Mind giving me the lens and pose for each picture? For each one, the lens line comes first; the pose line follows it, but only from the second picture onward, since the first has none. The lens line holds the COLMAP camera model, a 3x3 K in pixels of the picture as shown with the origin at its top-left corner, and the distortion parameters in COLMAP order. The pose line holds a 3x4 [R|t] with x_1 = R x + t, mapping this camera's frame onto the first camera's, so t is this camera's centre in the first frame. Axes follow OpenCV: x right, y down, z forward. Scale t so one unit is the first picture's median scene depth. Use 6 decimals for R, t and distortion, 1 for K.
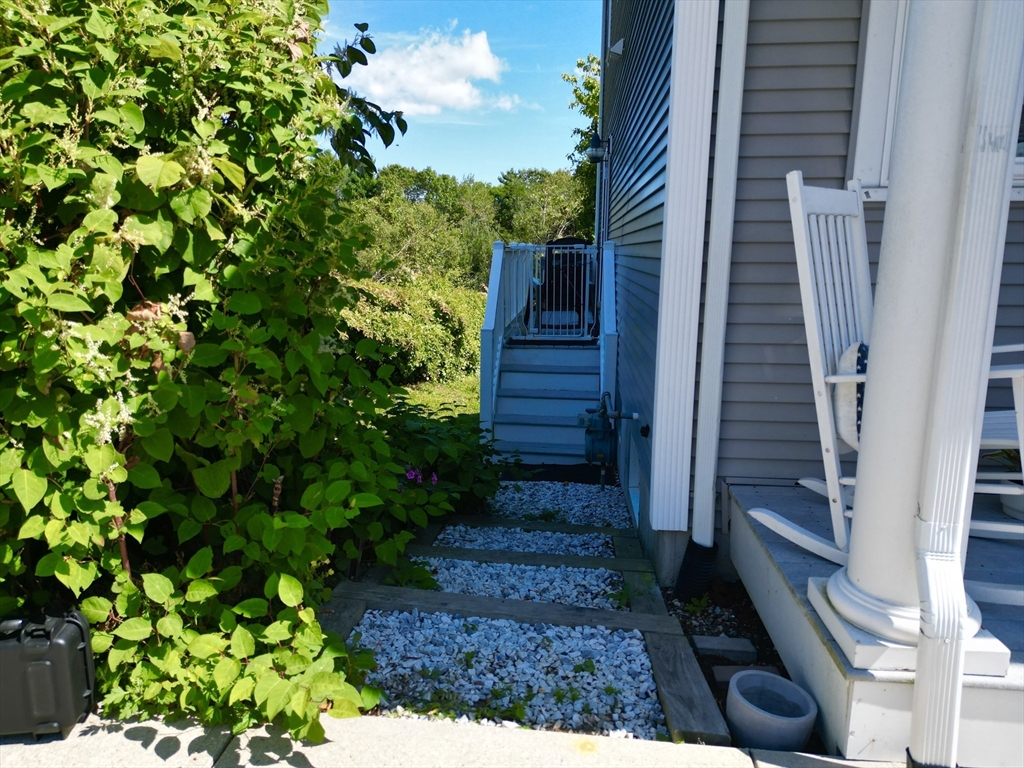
lens RADIAL K [[710.5, 0, 514.0], [0, 710.5, 385.7], [0, 0, 1]] dist [-0.004258, -0.003444]
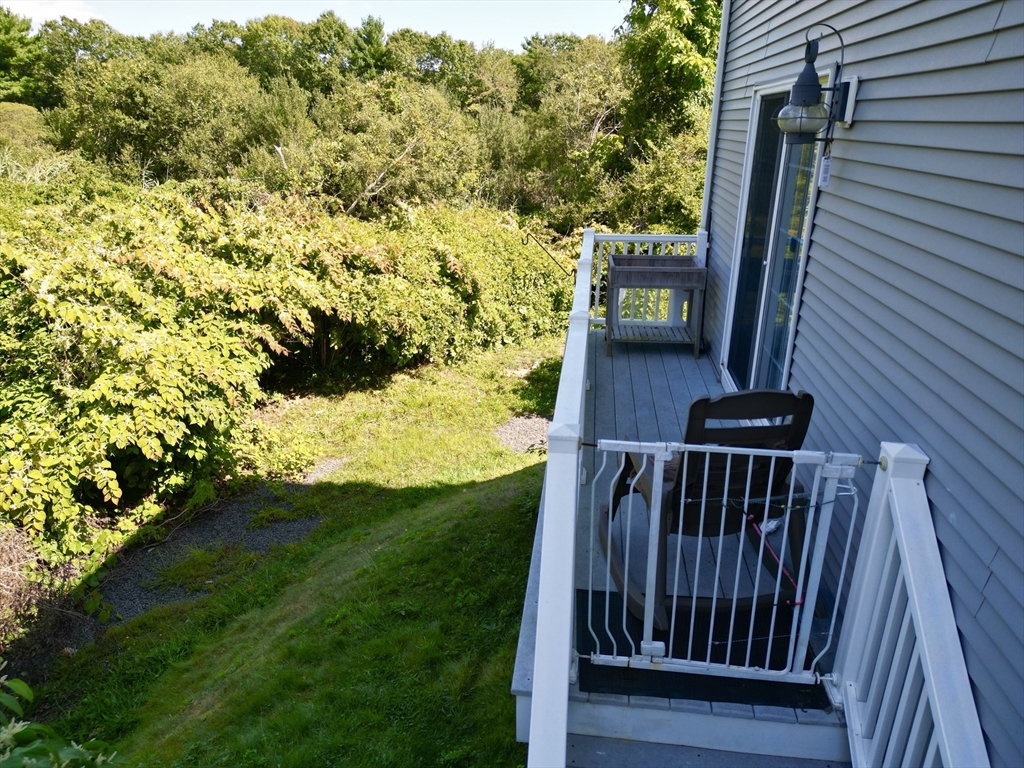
lens RADIAL K [[710.5, 0, 506.0], [0, 710.5, 384.8], [0, 0, 1]] dist [-0.004258, -0.003444]
pose [[0.999228, 0.014435, -0.036530, -0.014899], [-0.008066, 0.985613, 0.168824, -0.110140], [0.038441, -0.168399, 0.984969, 0.258814]]
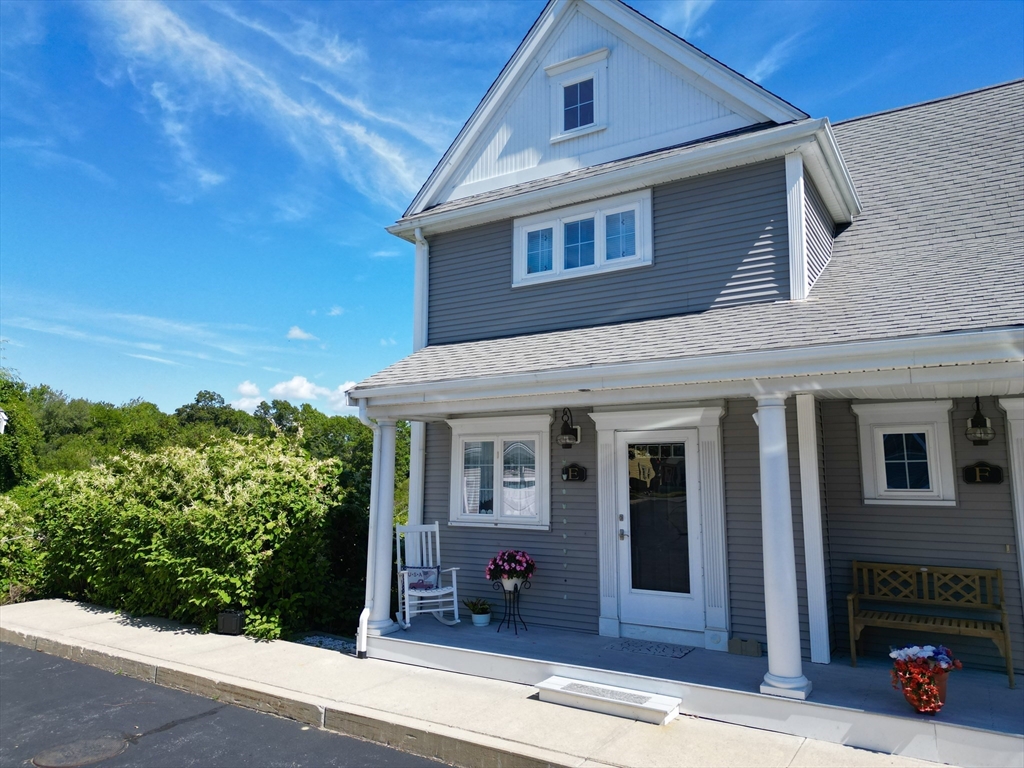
lens RADIAL K [[710.5, 0, 513.8], [0, 710.5, 381.5], [0, 0, 1]] dist [-0.004258, -0.003444]
pose [[0.890251, -0.063065, -0.451083, 2.627642], [-0.083746, 0.950819, -0.298212, 0.077152], [0.447705, 0.303261, 0.841186, -2.187043]]
